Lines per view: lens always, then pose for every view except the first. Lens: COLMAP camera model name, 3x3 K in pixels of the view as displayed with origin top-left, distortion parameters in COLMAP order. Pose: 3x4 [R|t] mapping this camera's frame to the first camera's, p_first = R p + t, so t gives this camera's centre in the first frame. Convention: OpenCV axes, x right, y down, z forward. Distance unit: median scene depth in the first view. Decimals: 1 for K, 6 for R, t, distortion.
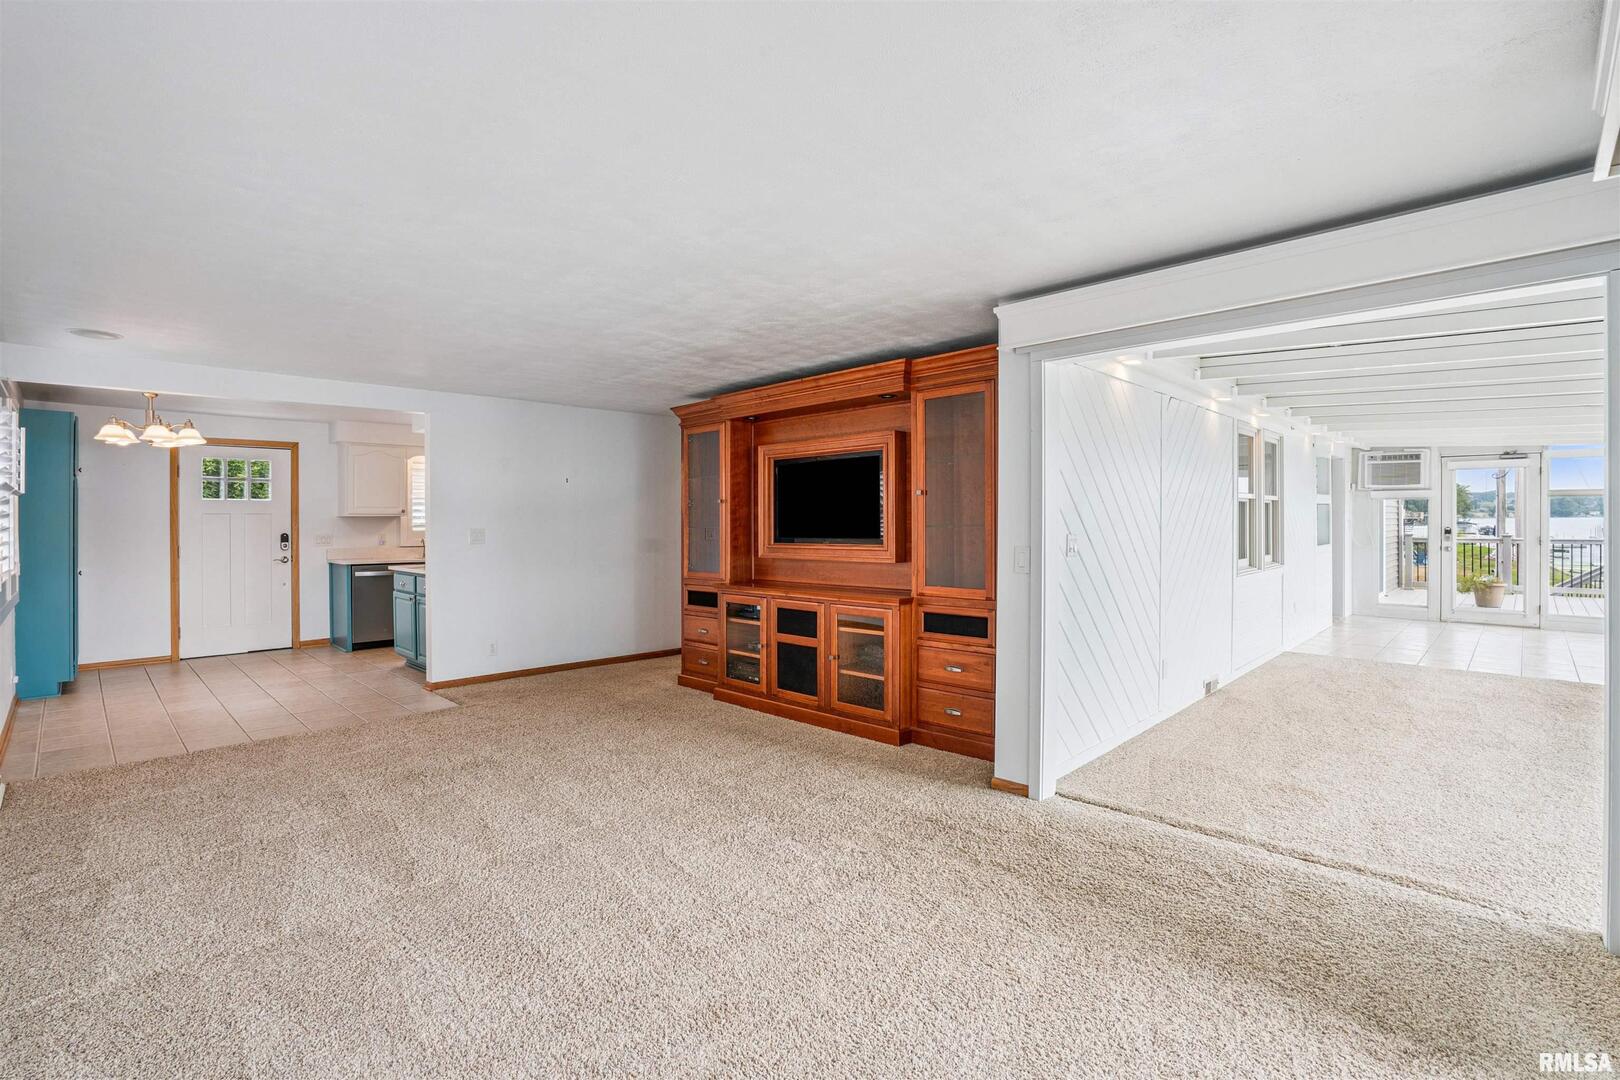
lens RADIAL K [[749.0, 0, 807.0], [0, 749.0, 510.6], [0, 0, 1]] dist [-0.036142, 0.002141]
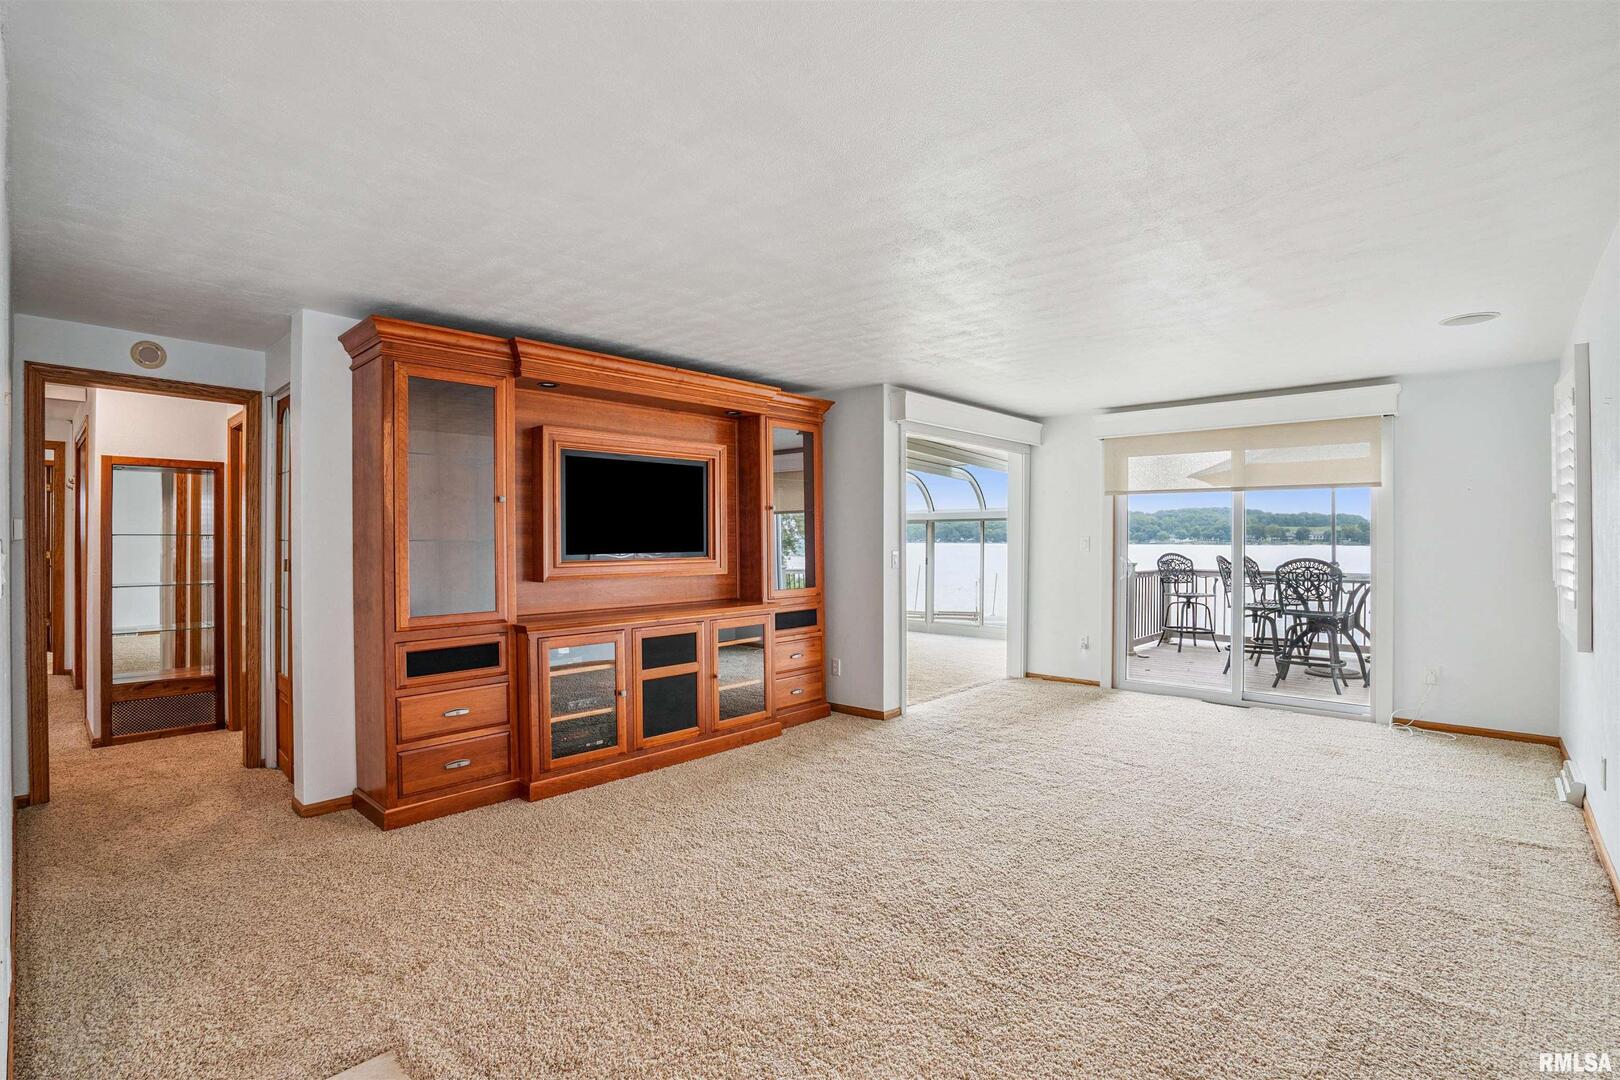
lens RADIAL K [[749.0, 0, 810.8], [0, 749.0, 529.3], [0, 0, 1]] dist [-0.036142, 0.002141]
pose [[-0.020700, 0.018216, 0.999620, -0.905454], [-0.013349, 0.999740, -0.018494, 0.025231], [-0.999697, -0.013726, -0.020451, 0.887710]]
